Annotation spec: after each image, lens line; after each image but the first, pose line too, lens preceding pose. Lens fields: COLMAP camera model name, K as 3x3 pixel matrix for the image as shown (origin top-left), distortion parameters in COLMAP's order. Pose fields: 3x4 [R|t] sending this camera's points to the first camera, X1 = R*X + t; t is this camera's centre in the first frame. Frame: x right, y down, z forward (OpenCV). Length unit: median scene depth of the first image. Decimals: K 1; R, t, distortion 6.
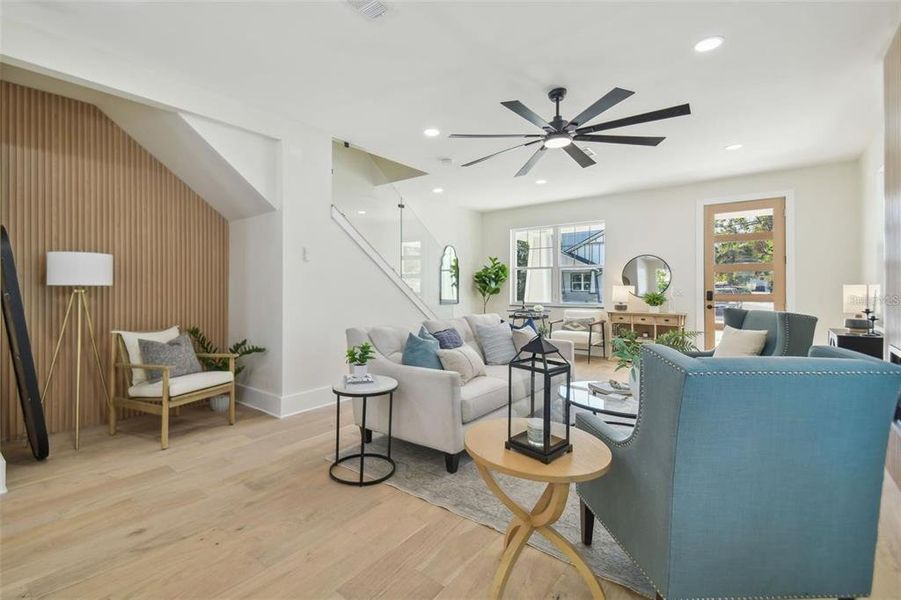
lens RADIAL K [[416.8, 0, 420.1], [0, 416.8, 285.2], [0, 0, 1]] dist [0.042628, -0.021088]
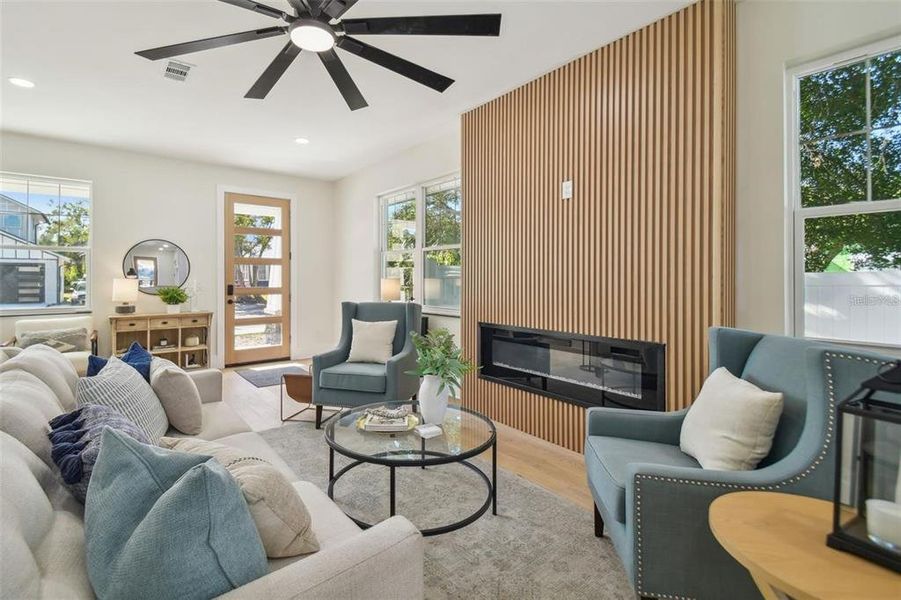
lens RADIAL K [[411.1, 0, 422.9], [0, 411.1, 275.2], [0, 0, 1]] dist [0.028519, -0.000204]
pose [[0.219420, 0.009379, 0.975585, -0.111279], [-0.003634, 0.999955, -0.008796, -0.000901], [-0.975624, -0.001615, 0.219444, 0.387178]]
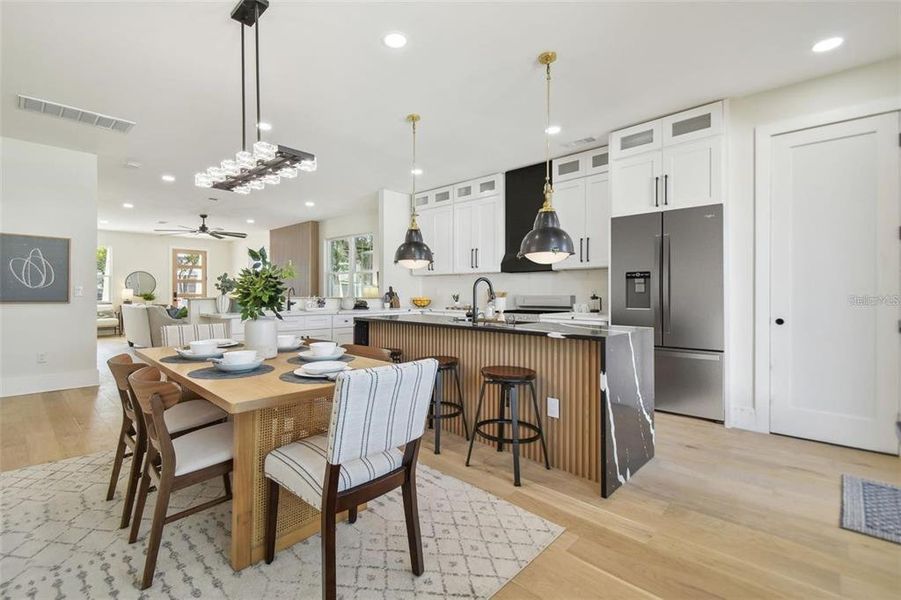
lens RADIAL K [[407.5, 0, 422.8], [0, 407.5, 291.4], [0, 0, 1]] dist [0.039450, -0.020630]
pose [[0.081956, 0.008581, 0.996599, -1.144437], [-0.008038, 0.999936, -0.007949, 0.015326], [-0.996604, -0.007359, 0.082020, -0.312969]]
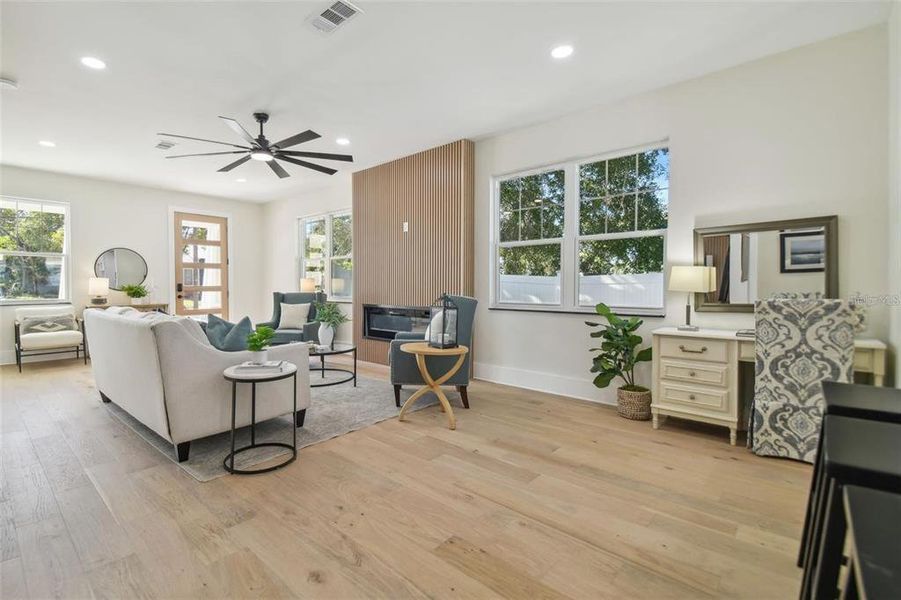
lens RADIAL K [[407.5, 0, 422.8], [0, 407.5, 291.4], [0, 0, 1]] dist [0.039450, -0.020630]
pose [[0.042893, -0.013117, 0.998994, -0.460052], [-0.001672, 0.999911, 0.013201, 0.019319], [-0.999078, -0.002237, 0.042867, 0.257976]]
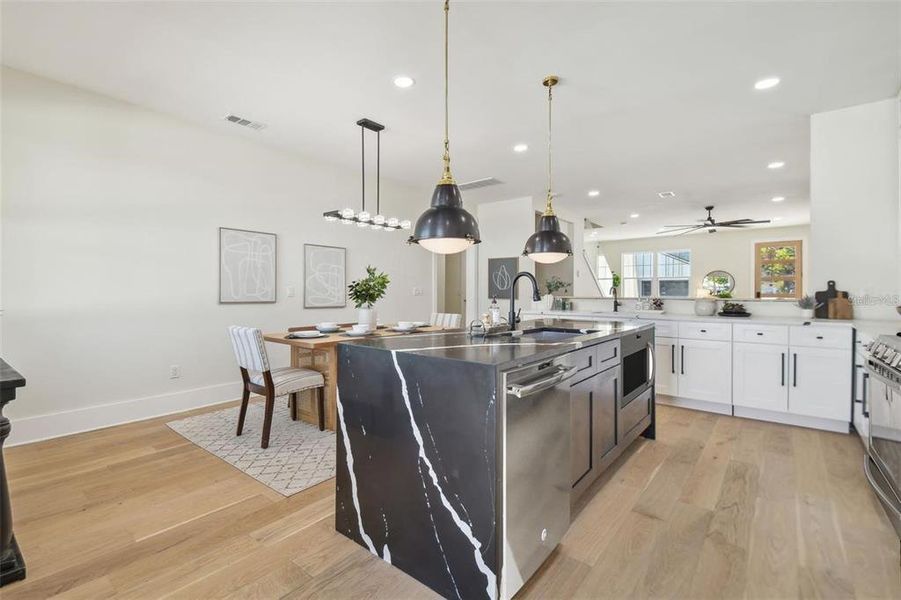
lens RADIAL K [[412.1, 0, 418.4], [0, 412.1, 293.5], [0, 0, 1]] dist [0.045130, -0.019946]
pose [[0.999865, 0.004460, -0.015832, -0.695991], [-0.004326, 0.999955, 0.008475, 0.011058], [0.015869, -0.008405, 0.999839, -0.764805]]
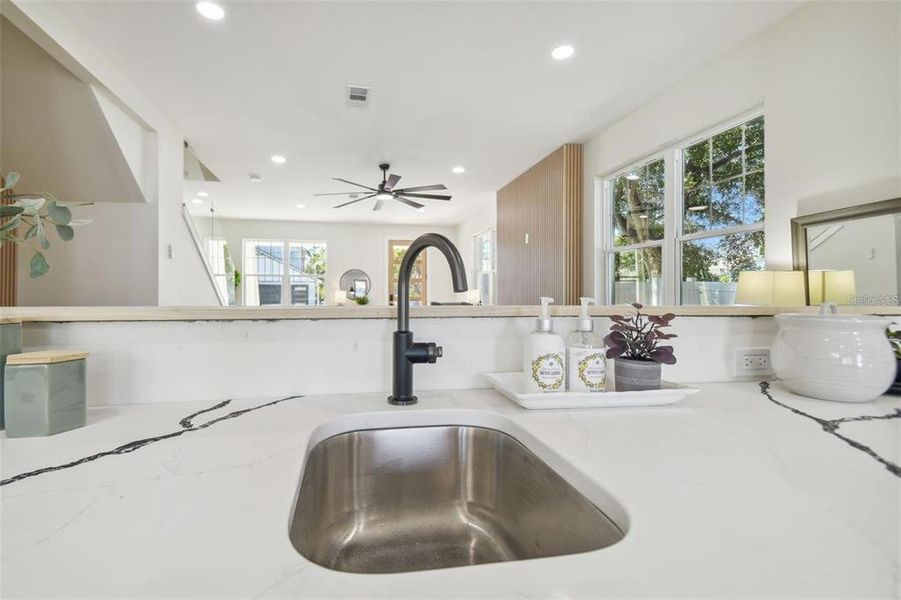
lens RADIAL K [[412.1, 0, 418.4], [0, 412.1, 293.5], [0, 0, 1]] dist [0.045130, -0.019946]
pose [[0.639095, 0.010566, 0.769055, -0.425633], [-0.007574, 0.999944, -0.007444, 0.019256], [-0.769091, -0.001067, 0.639139, -0.053158]]
